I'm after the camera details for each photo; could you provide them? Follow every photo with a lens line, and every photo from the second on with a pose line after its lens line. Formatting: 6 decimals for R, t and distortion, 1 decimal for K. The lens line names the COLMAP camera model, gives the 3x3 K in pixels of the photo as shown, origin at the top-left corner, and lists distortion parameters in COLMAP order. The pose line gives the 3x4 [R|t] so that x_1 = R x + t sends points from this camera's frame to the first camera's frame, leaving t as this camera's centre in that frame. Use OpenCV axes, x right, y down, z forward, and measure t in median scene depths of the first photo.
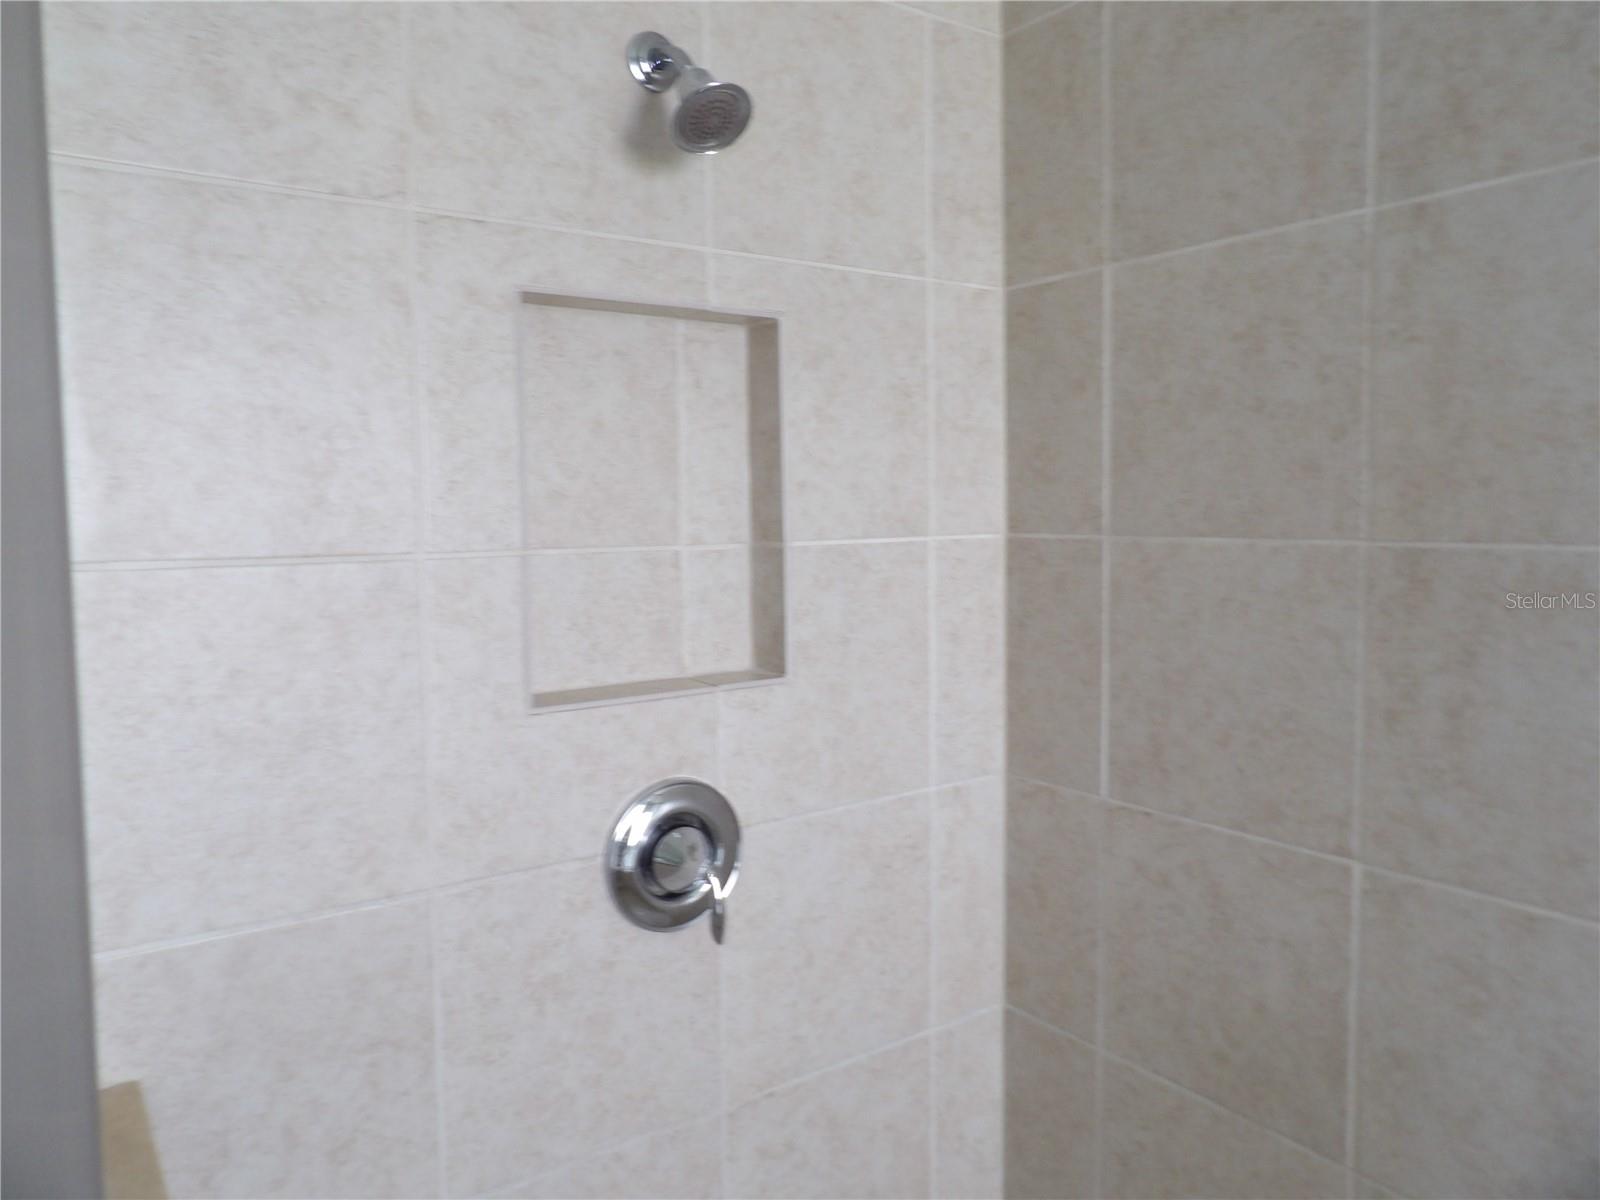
lens RADIAL K [[1139.4, 0, 800.0], [0, 1139.4, 600.0], [0, 0, 1]] dist [-0.043580, 0.054654]
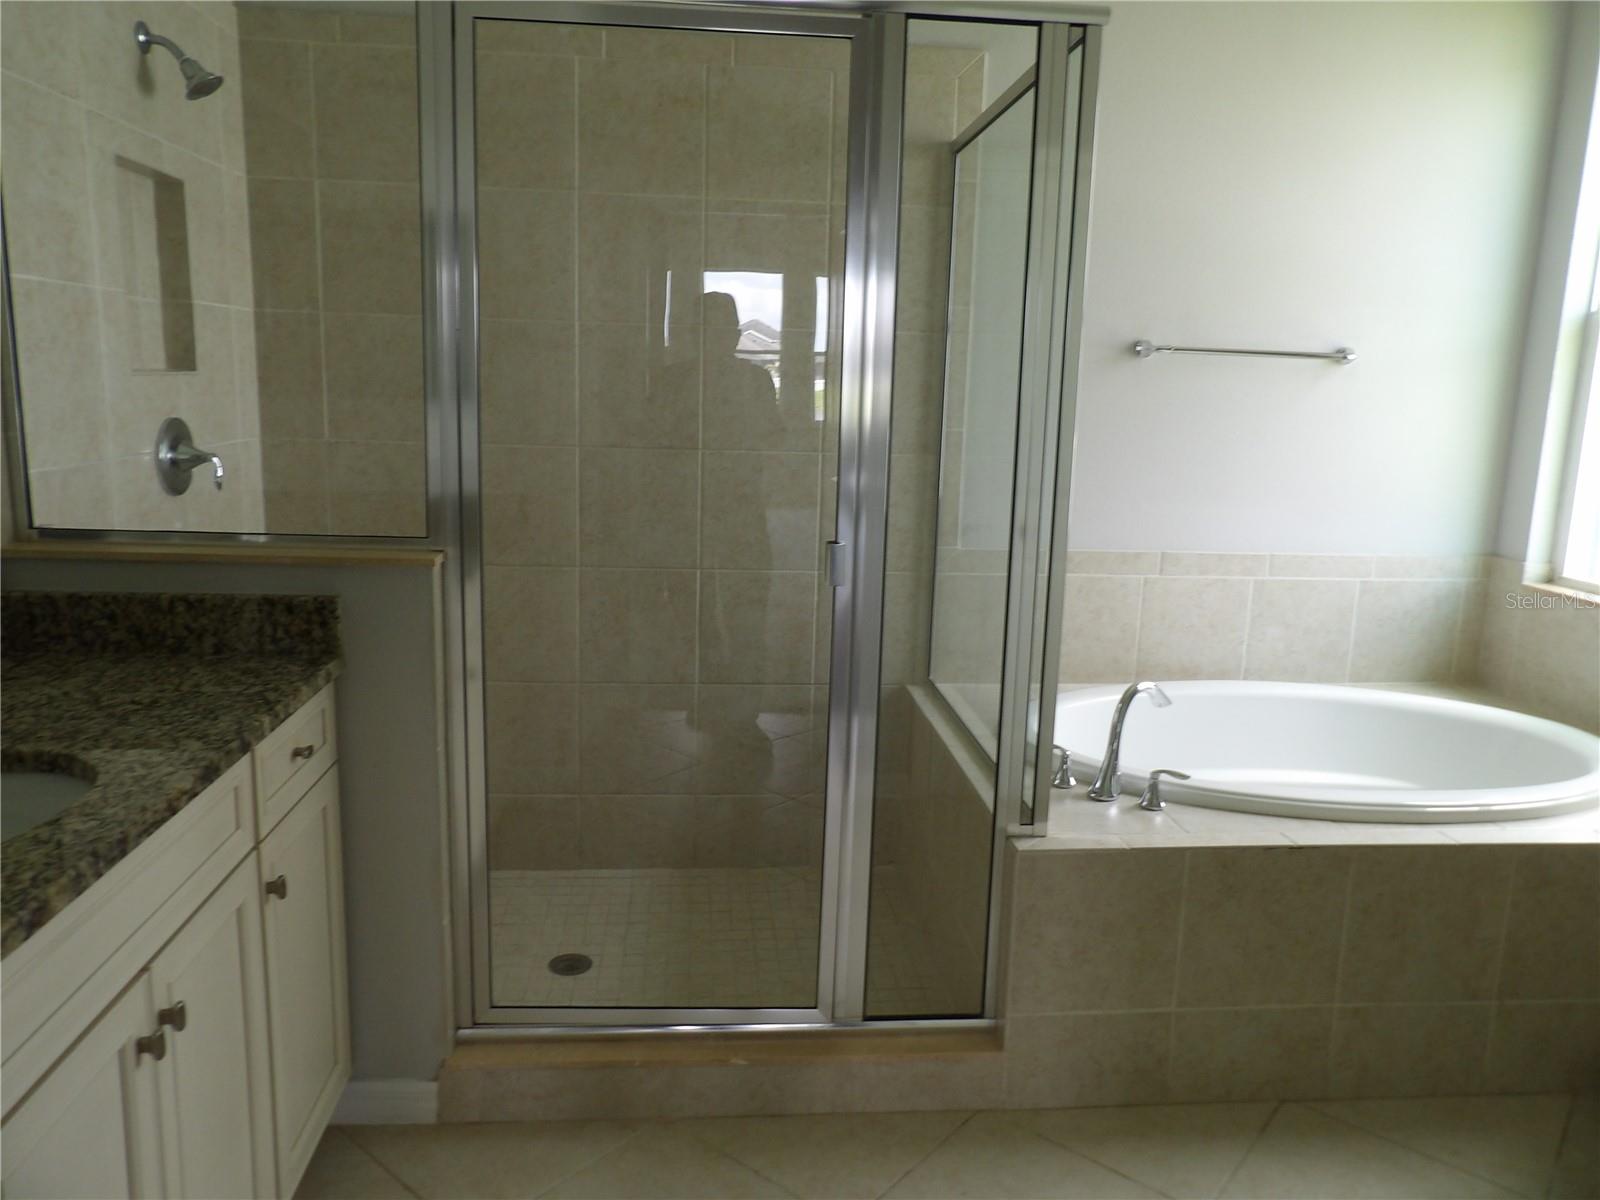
lens RADIAL K [[1139.4, 0, 800.0], [0, 1139.4, 600.0], [0, 0, 1]] dist [-0.043580, 0.054654]
pose [[0.502795, -0.137596, 0.853384, -1.151574], [0.027901, 0.989319, 0.143075, 0.198457], [-0.863955, -0.048127, 0.501263, -0.845862]]
